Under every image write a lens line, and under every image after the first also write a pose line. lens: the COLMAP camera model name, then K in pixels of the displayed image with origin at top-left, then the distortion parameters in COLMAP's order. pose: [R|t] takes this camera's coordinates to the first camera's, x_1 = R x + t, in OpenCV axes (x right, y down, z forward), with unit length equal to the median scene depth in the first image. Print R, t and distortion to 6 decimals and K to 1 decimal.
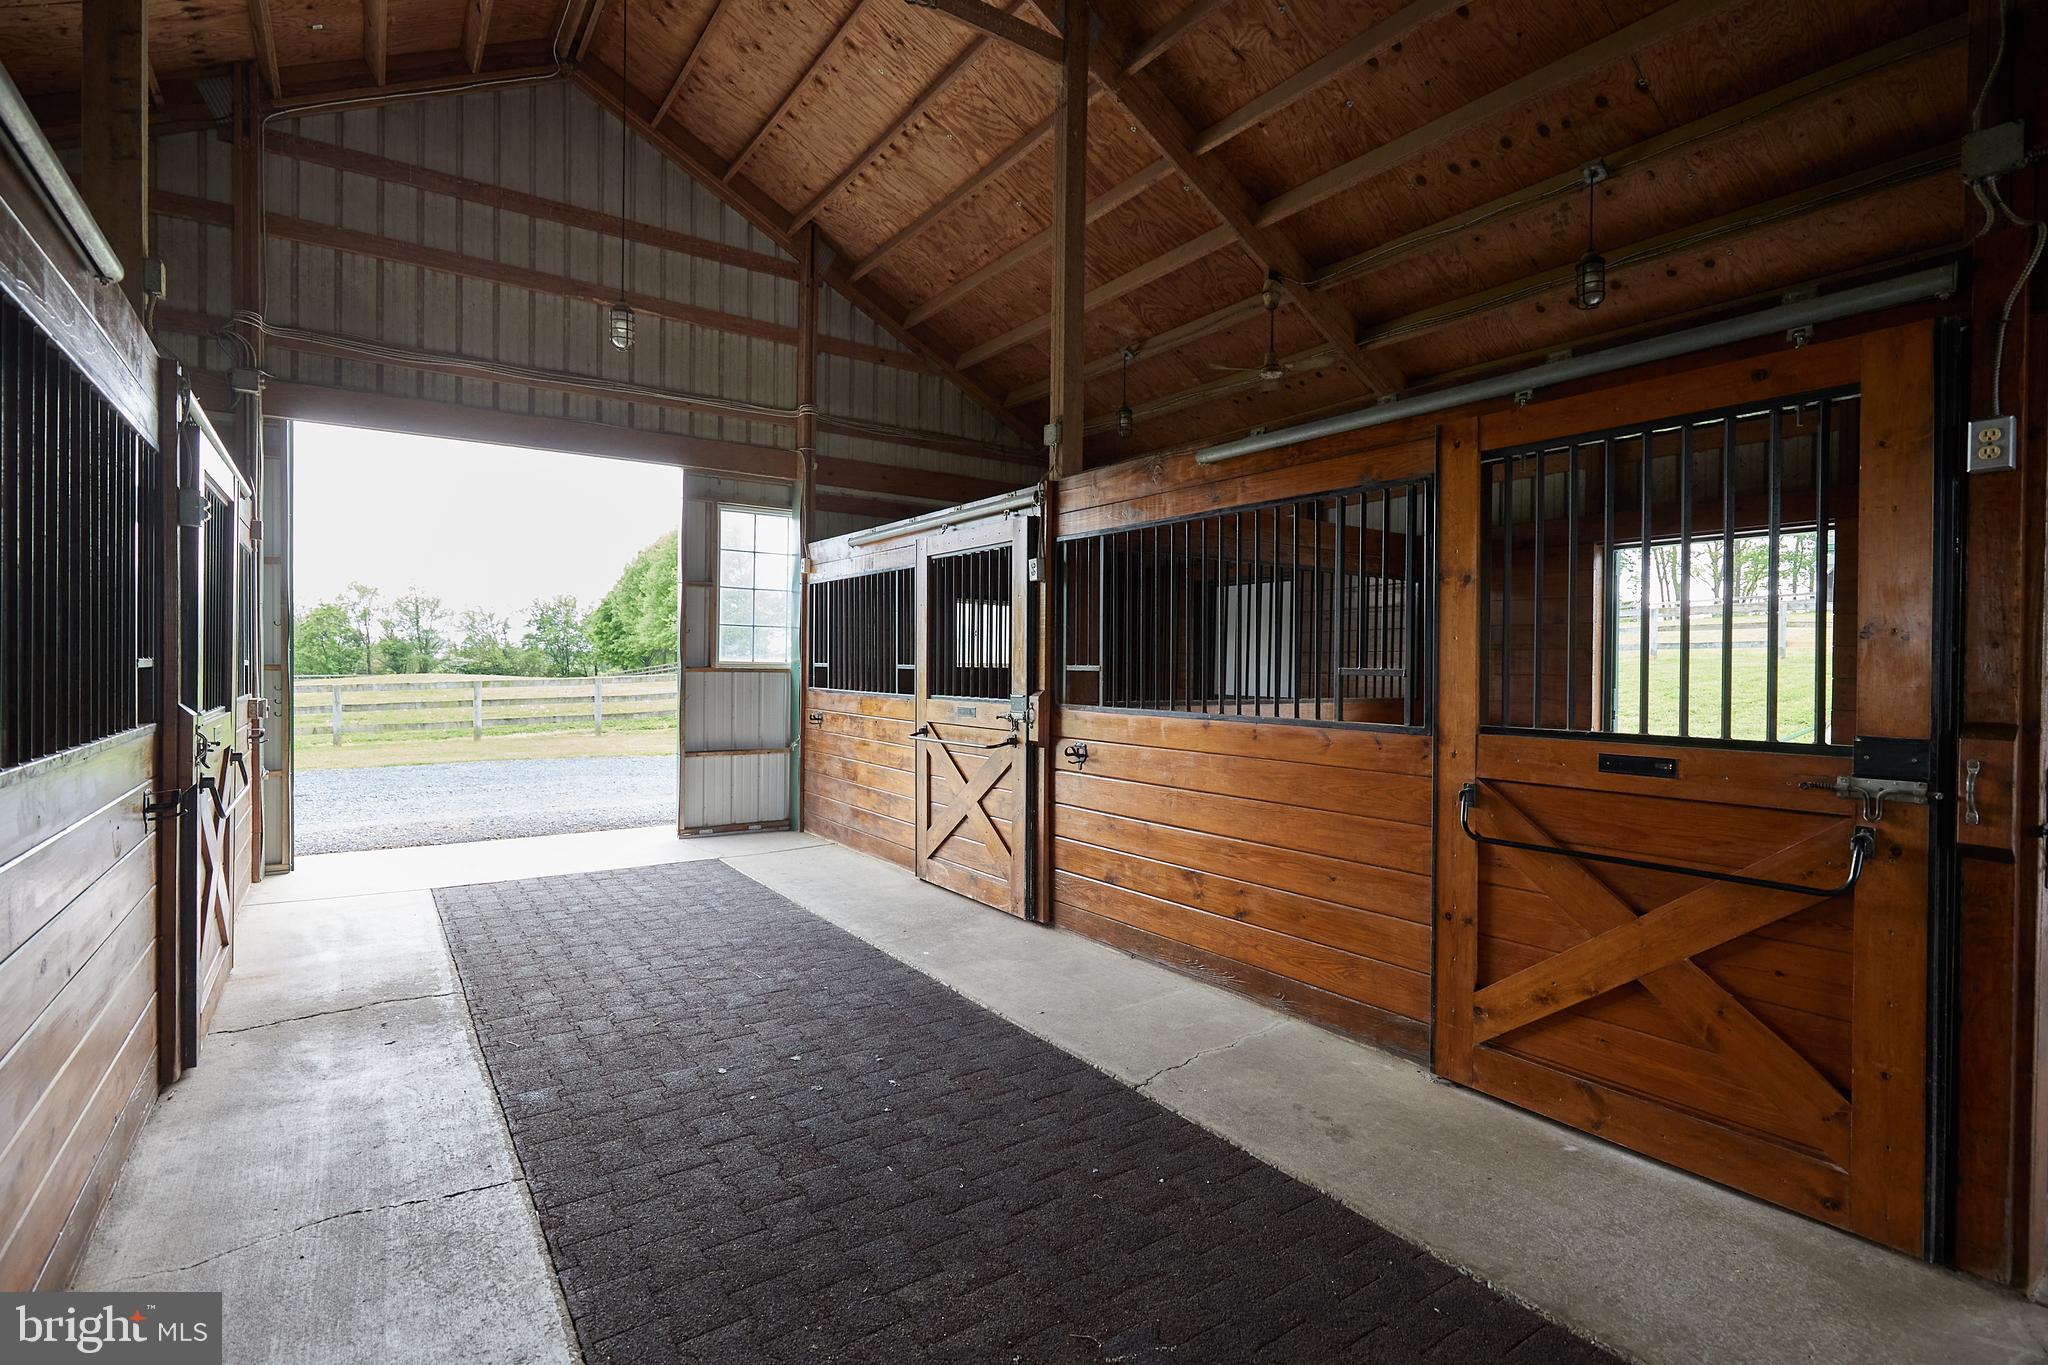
lens RADIAL K [[966.1, 0, 1021.4], [0, 966.1, 674.5], [0, 0, 1]] dist [0.001437, -0.000450]
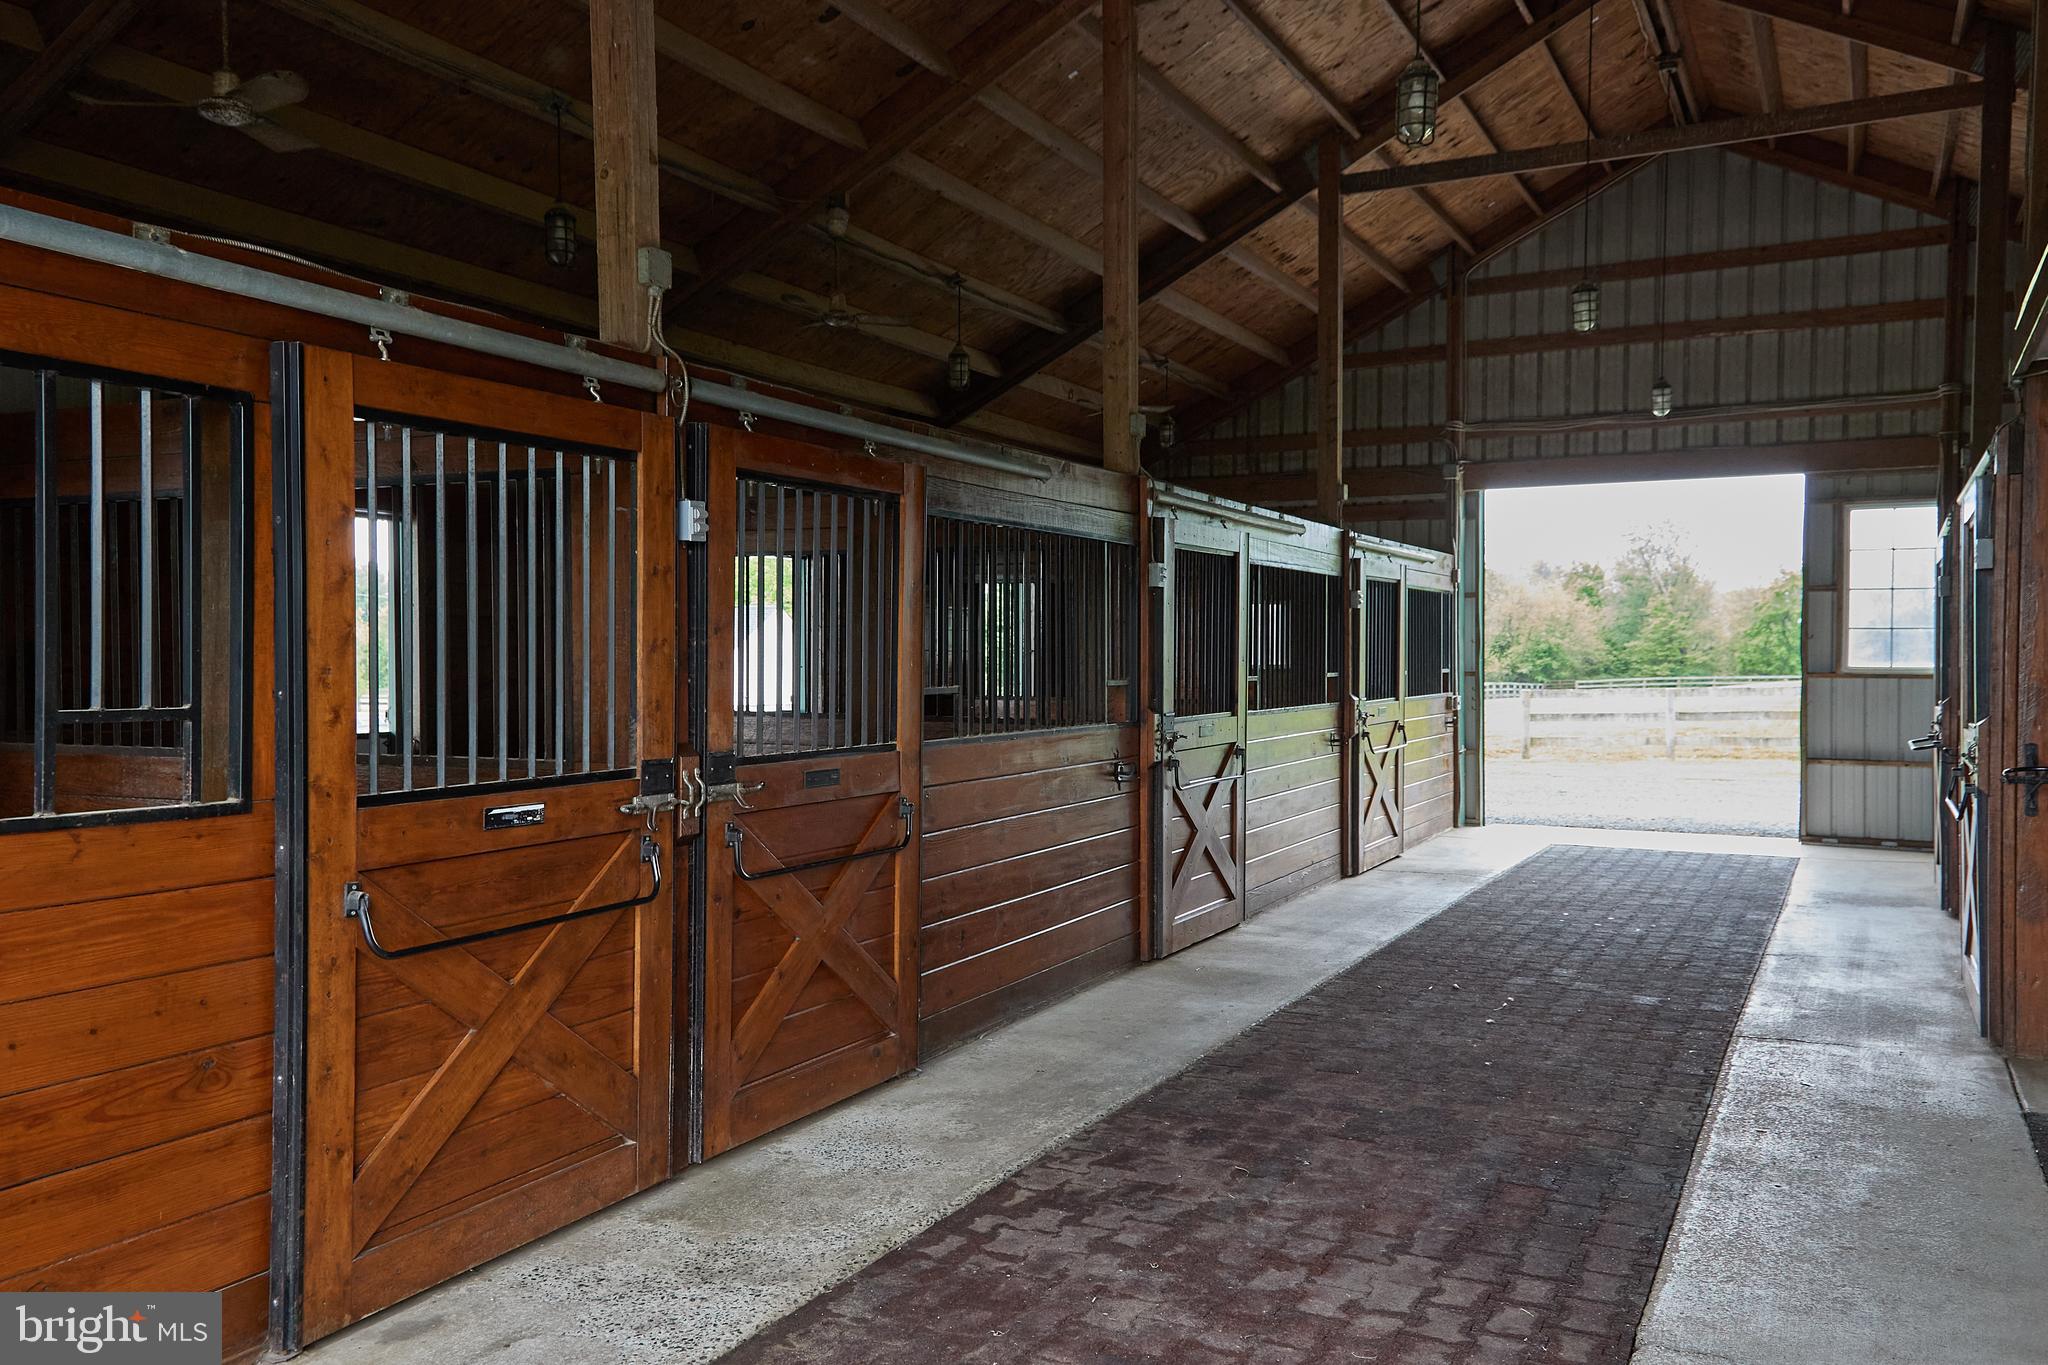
lens RADIAL K [[1622.5, 0, 1022.1], [0, 1622.5, 679.1], [0, 0, 1]] dist [0.015610, 0.005219]
pose [[0.479212, 0.005109, -0.877684, 0.759837], [-0.002870, 0.999987, 0.004254, -0.006384], [0.877695, 0.000480, 0.479220, -0.531153]]
